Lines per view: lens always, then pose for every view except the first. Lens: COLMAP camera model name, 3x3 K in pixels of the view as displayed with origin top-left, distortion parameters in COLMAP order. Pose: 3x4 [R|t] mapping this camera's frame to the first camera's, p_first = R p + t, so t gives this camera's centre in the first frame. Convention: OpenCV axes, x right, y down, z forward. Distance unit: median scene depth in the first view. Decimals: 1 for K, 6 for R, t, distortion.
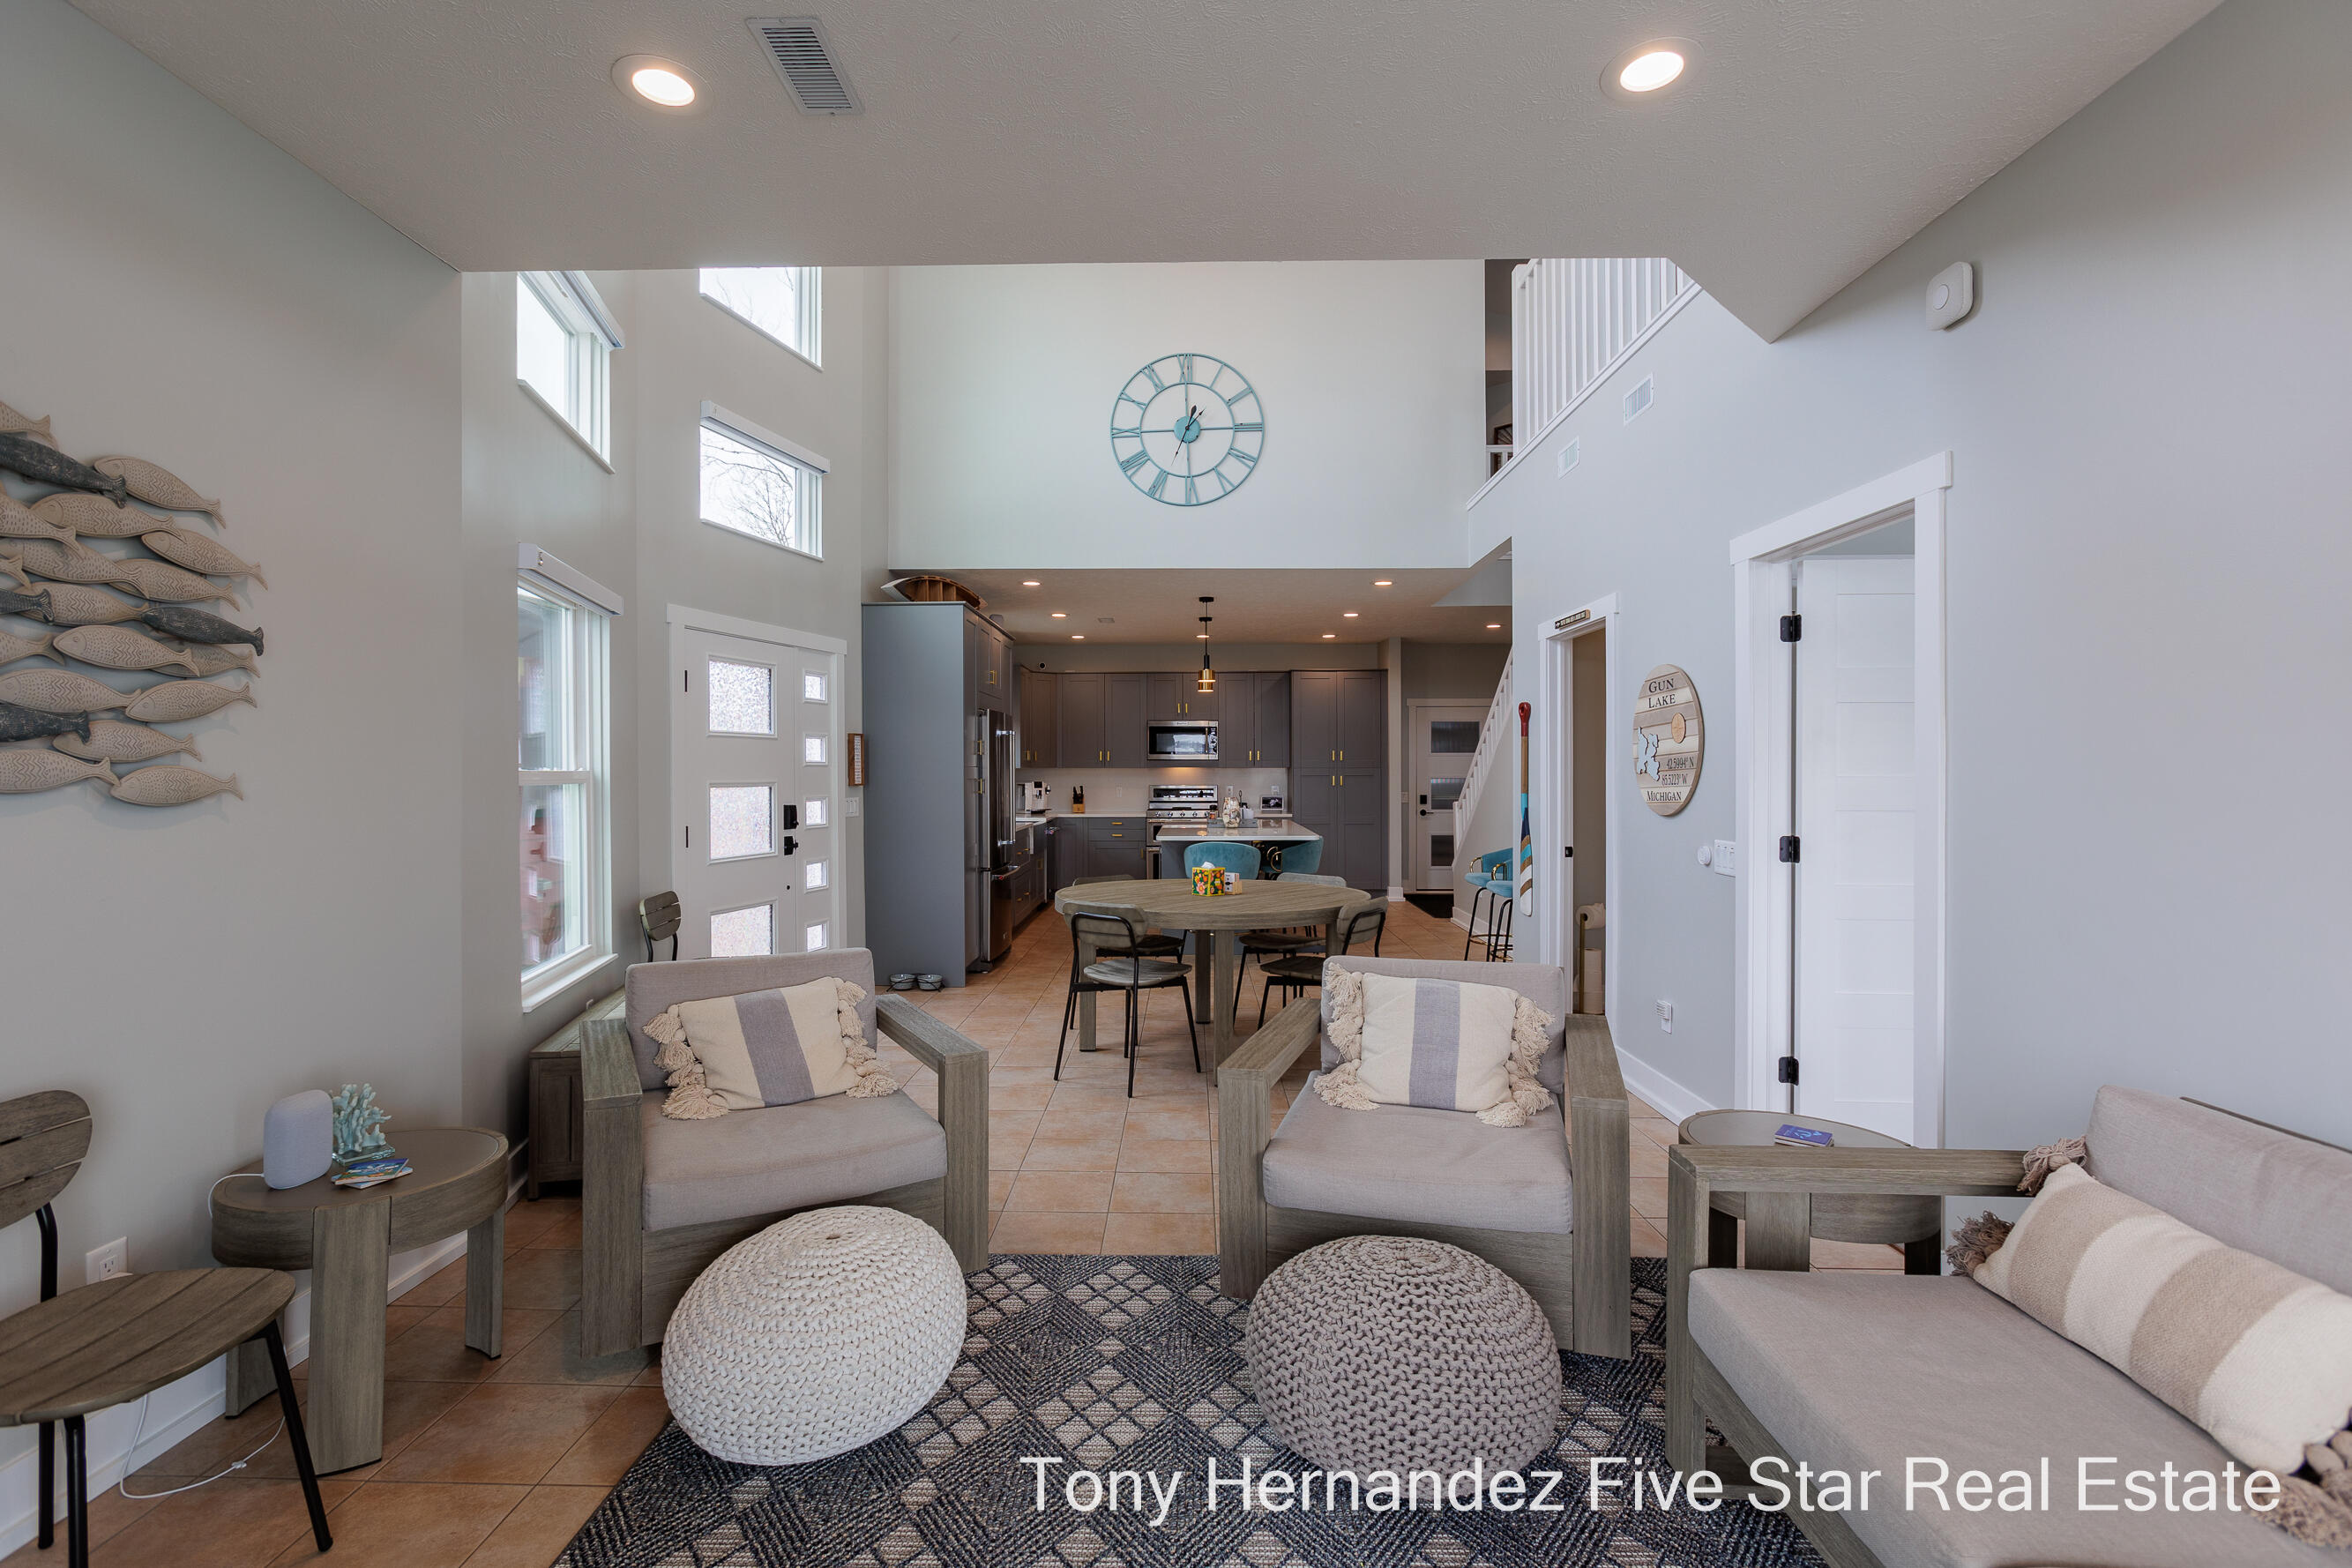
lens RADIAL K [[1083.2, 0, 1157.3], [0, 1083.2, 775.6], [0, 0, 1]] dist [-0.009527, 0.011872]
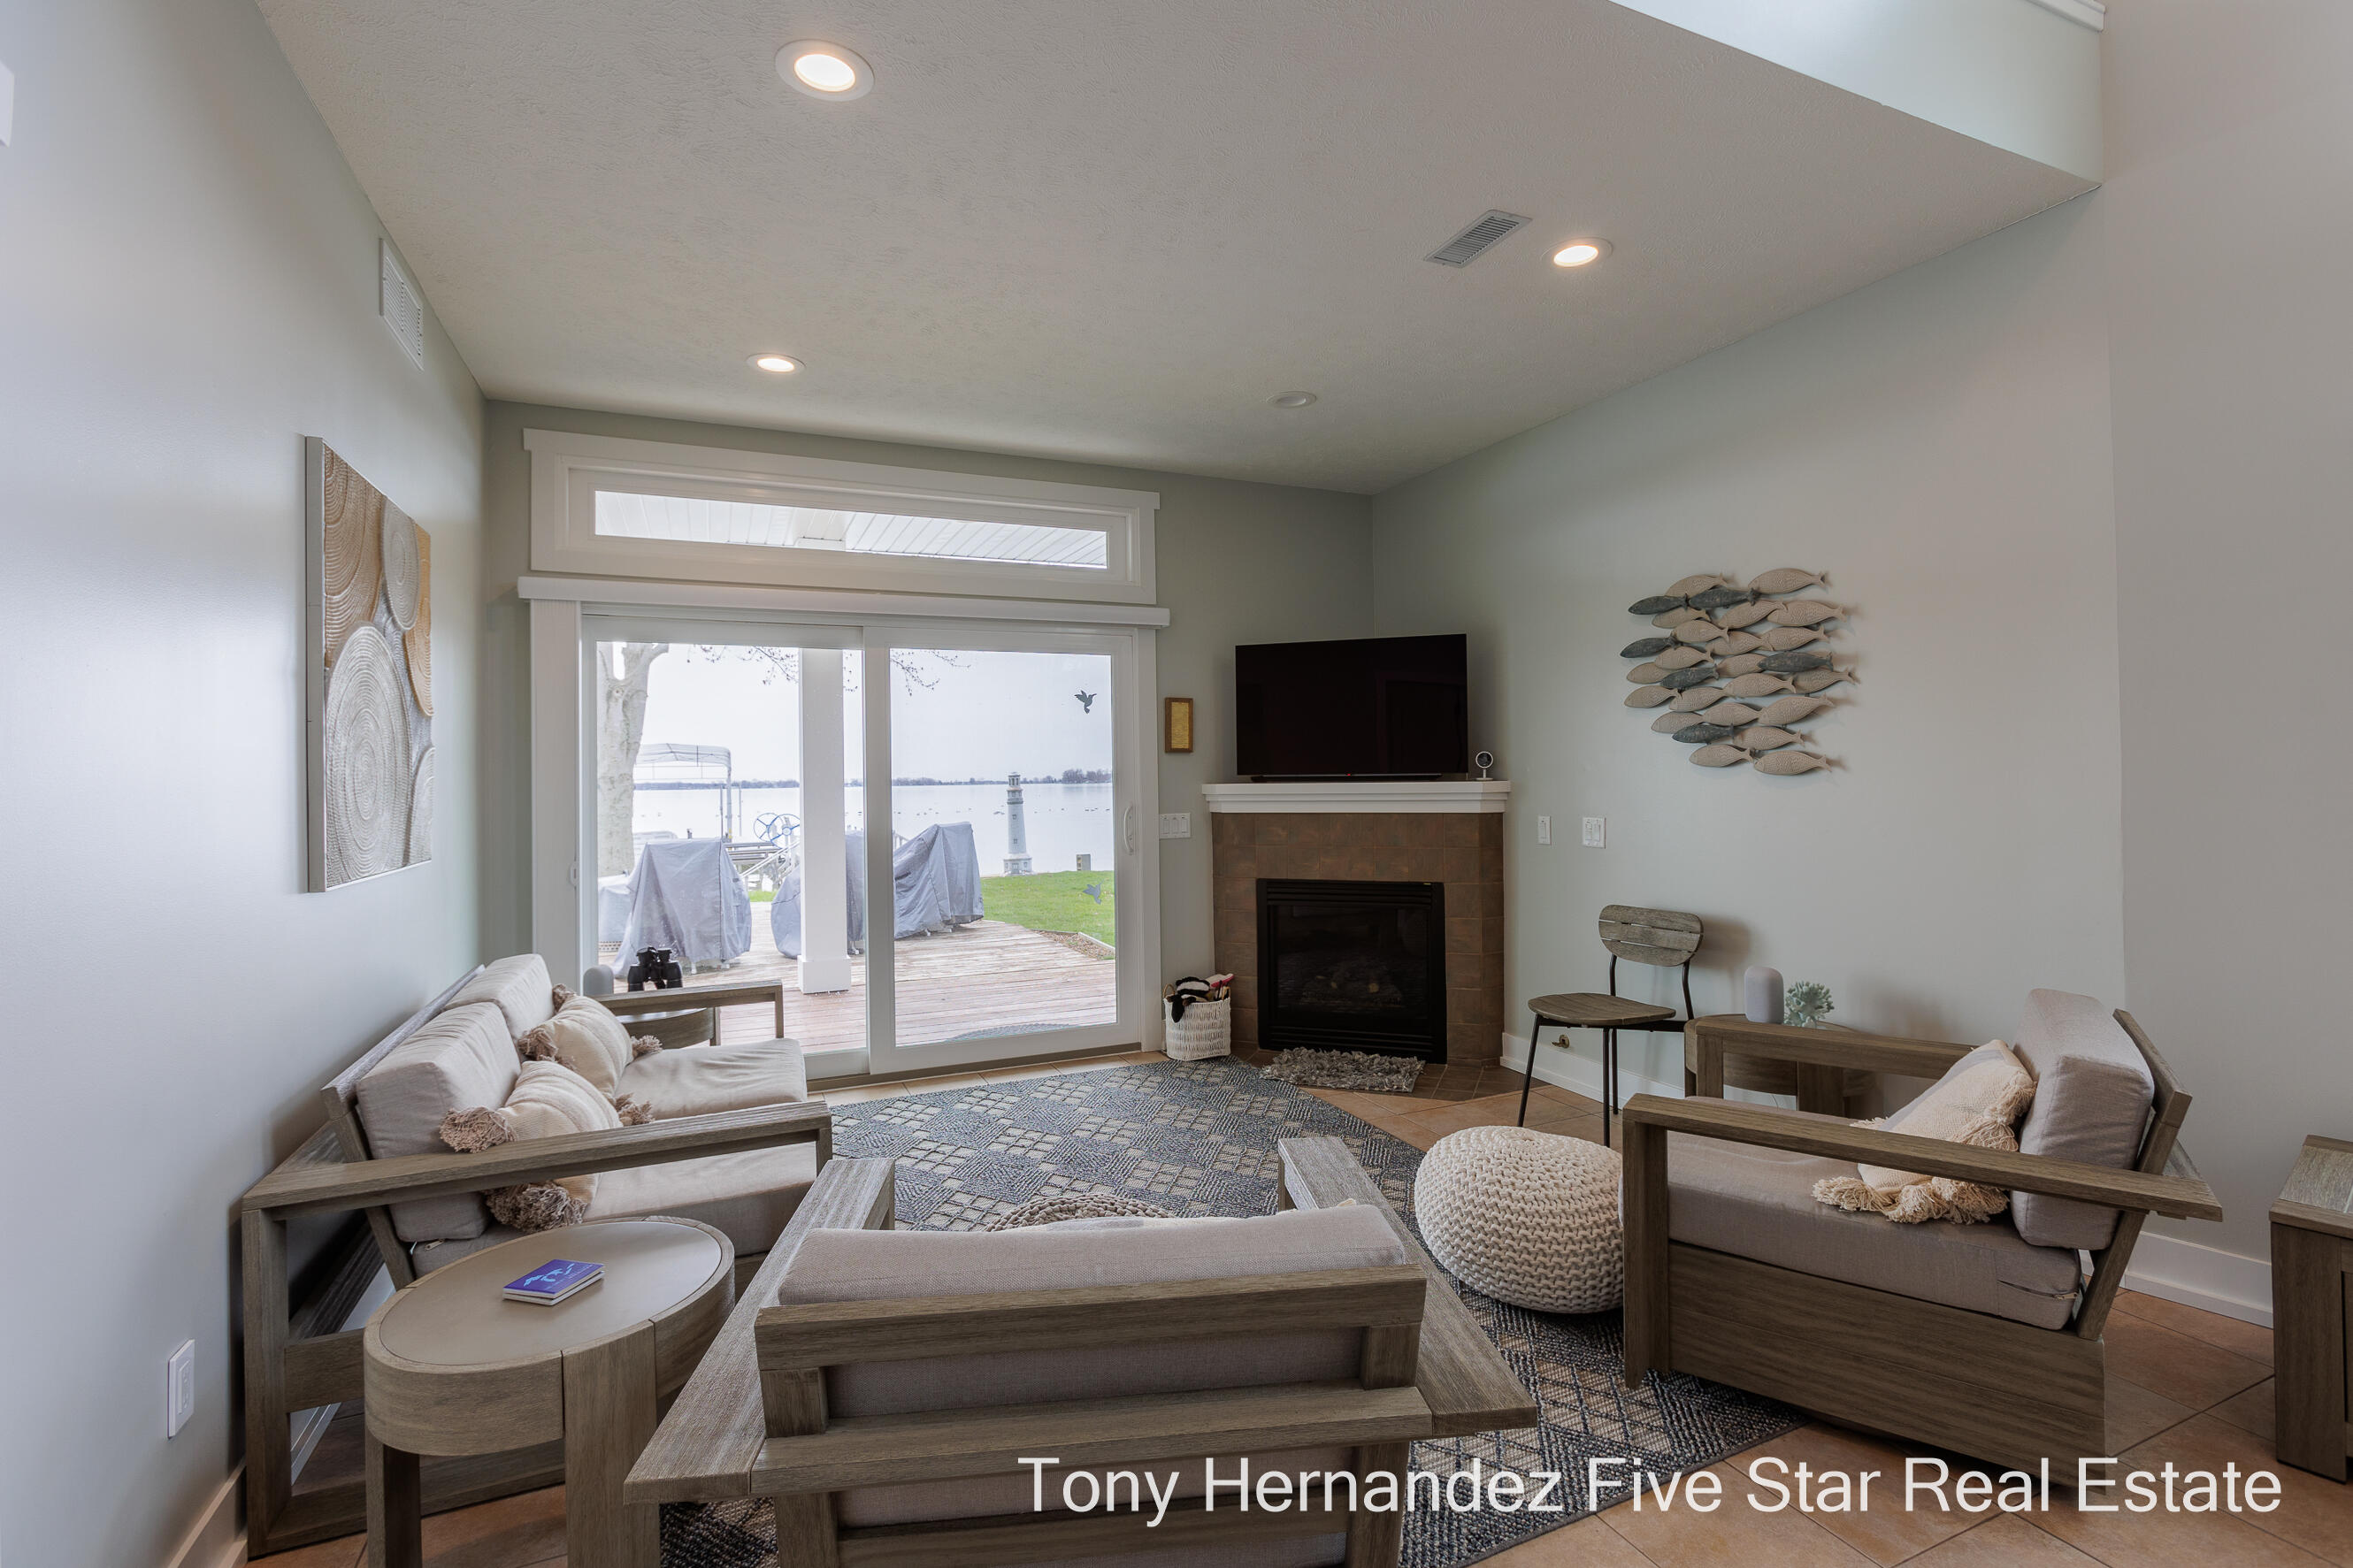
lens RADIAL K [[1073.6, 0, 1185.3], [0, 1073.6, 774.4], [0, 0, 1]] dist [-0.013980, 0.000634]
pose [[-0.897821, 0.012628, -0.440180, 0.186576], [0.014867, 0.999888, -0.001638, 0.004710], [0.440110, -0.008015, -0.897908, 0.636592]]
